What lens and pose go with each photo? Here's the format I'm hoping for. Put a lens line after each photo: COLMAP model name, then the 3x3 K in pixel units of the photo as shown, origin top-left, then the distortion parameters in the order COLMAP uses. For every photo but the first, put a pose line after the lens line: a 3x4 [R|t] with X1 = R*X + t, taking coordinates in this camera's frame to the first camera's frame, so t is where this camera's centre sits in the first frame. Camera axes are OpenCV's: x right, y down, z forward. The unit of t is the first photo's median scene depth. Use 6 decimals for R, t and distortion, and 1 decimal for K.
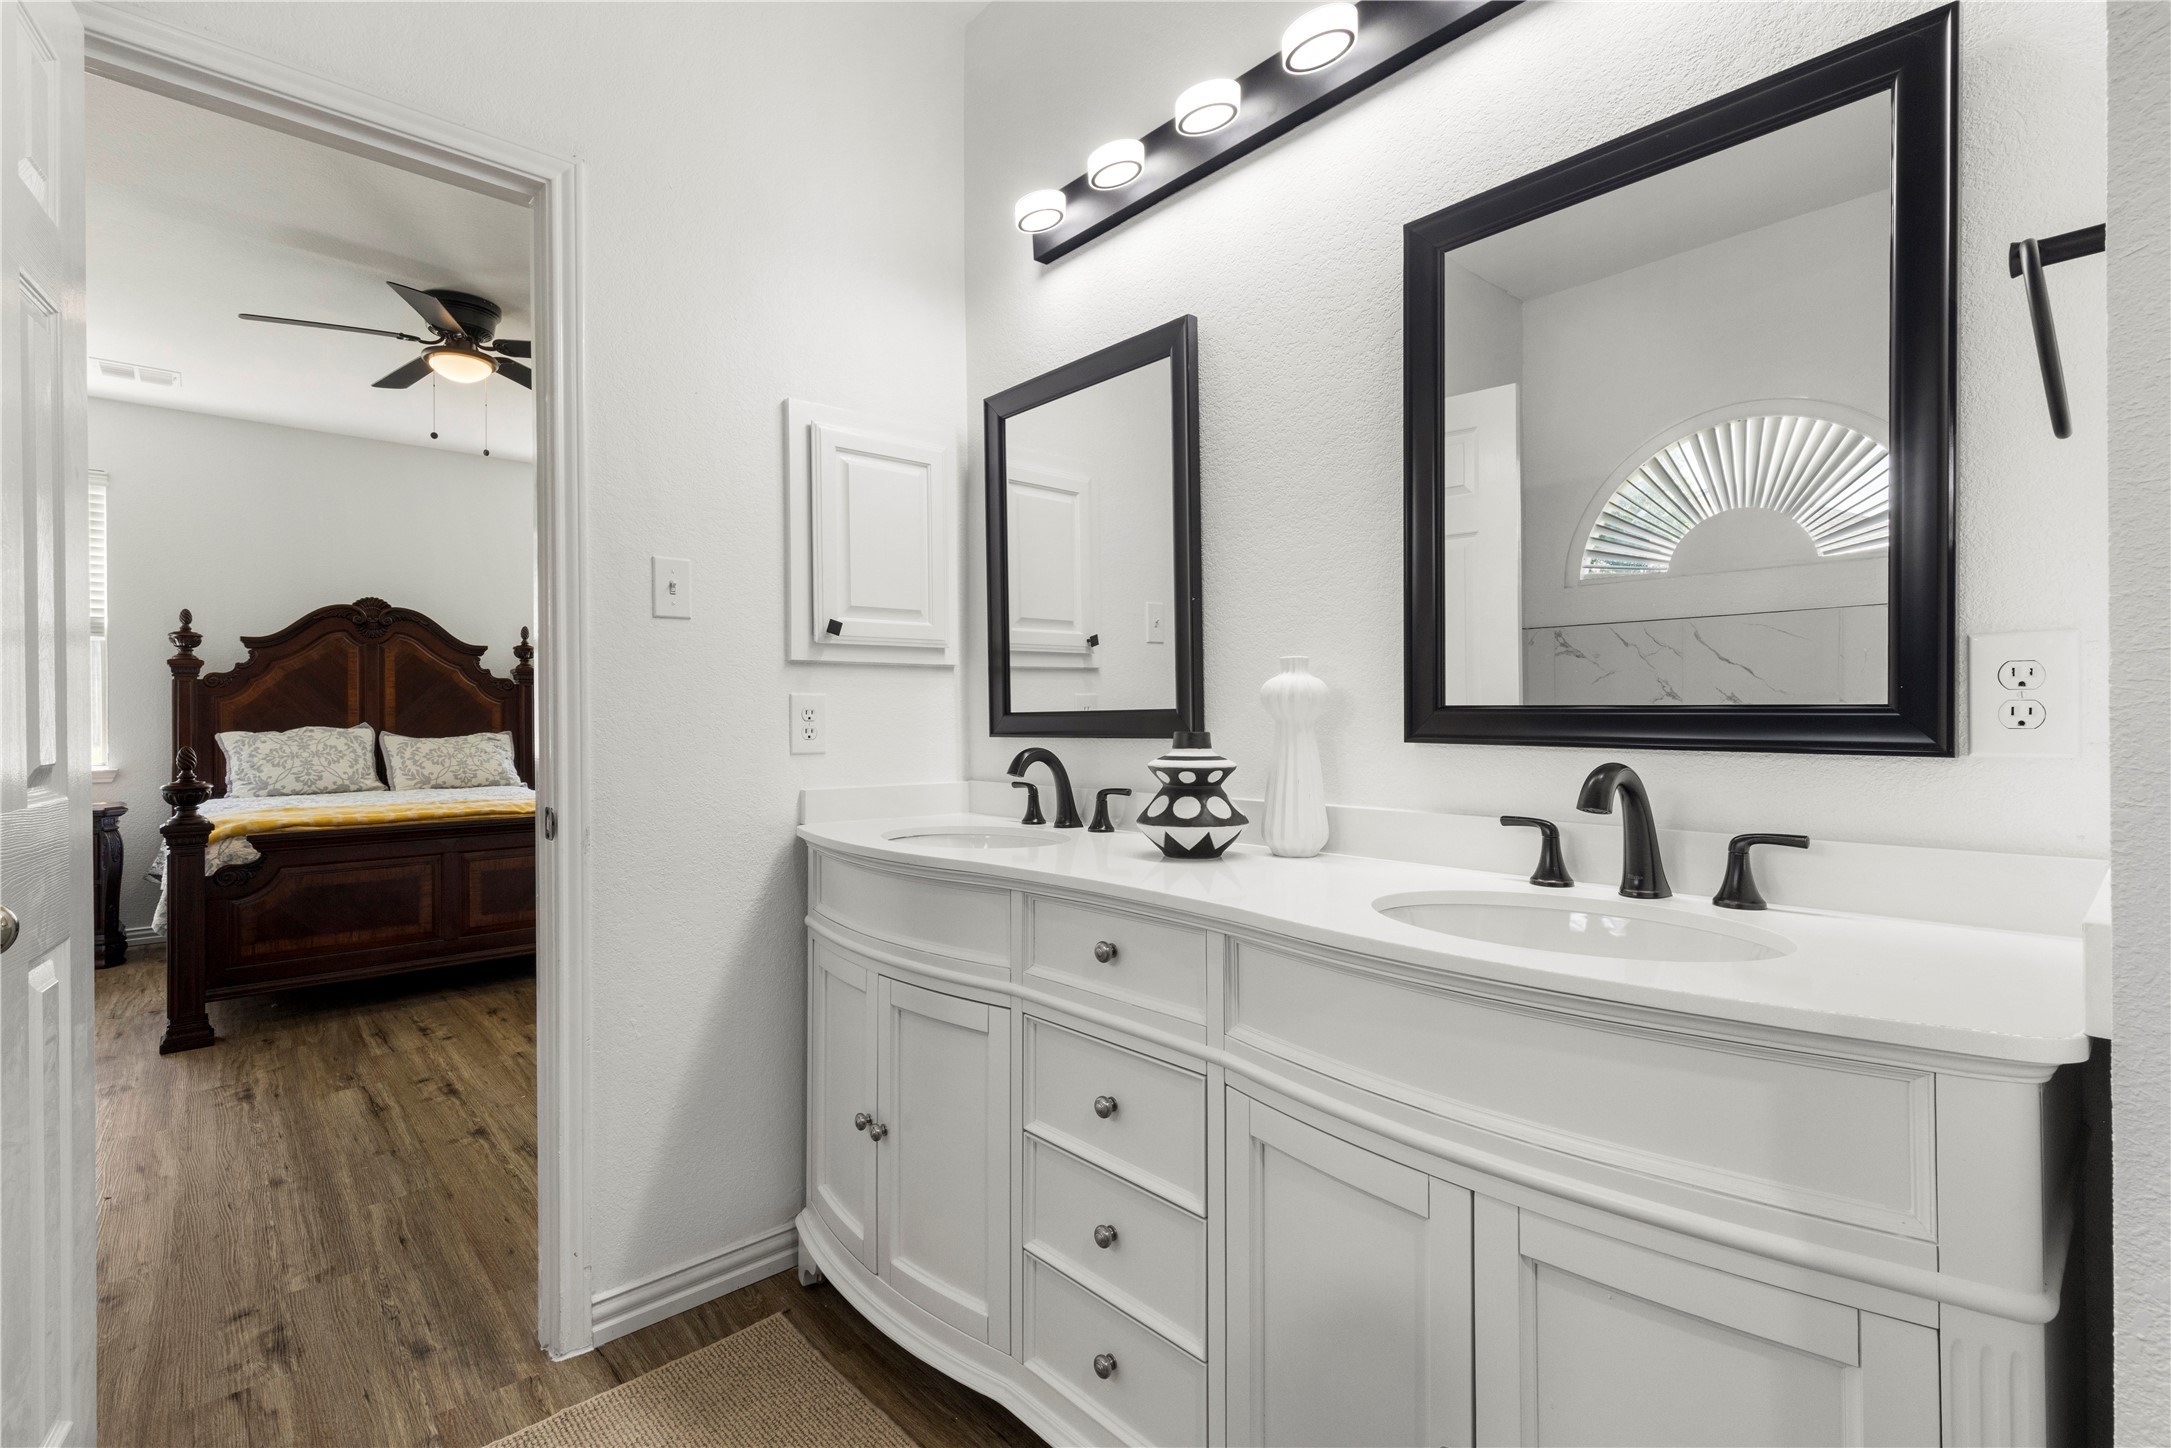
lens RADIAL K [[974.3, 0, 1086.2], [0, 974.3, 727.0], [0, 0, 1]] dist [0.008221, 0.000121]
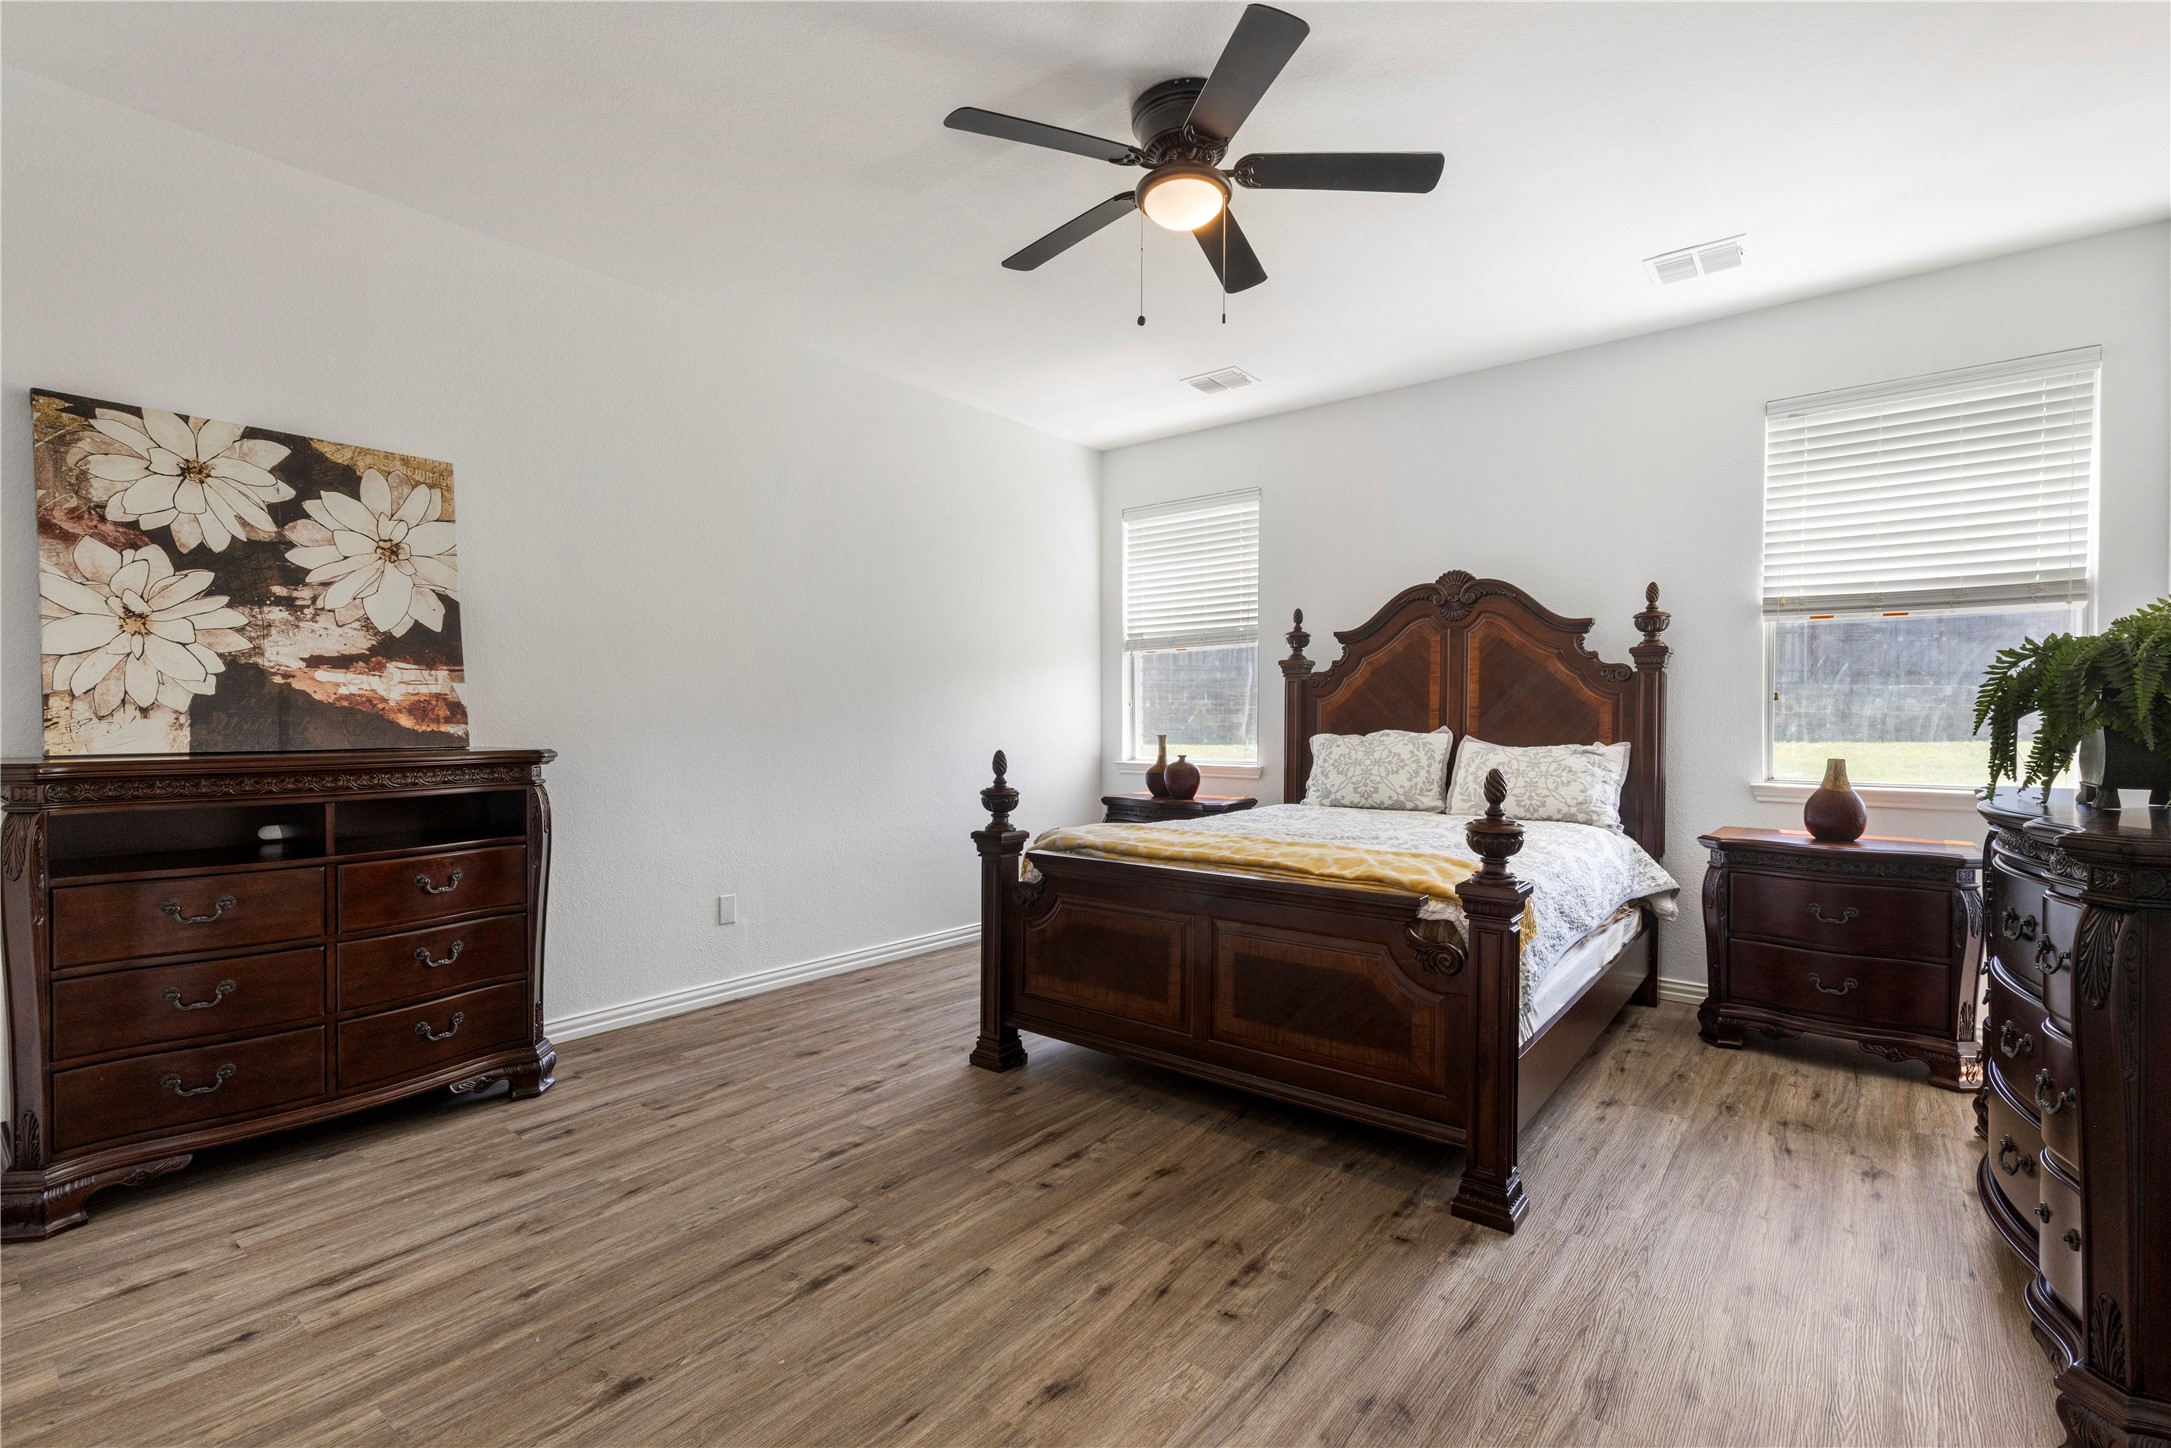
lens RADIAL K [[974.3, 0, 1069.3], [0, 974.3, 727.9], [0, 0, 1]] dist [0.008221, 0.000121]
pose [[0.150985, 0.017945, -0.988373, 0.017832], [-0.015945, 0.999749, 0.015715, -0.011549], [0.988407, 0.013387, 0.151233, 0.607344]]
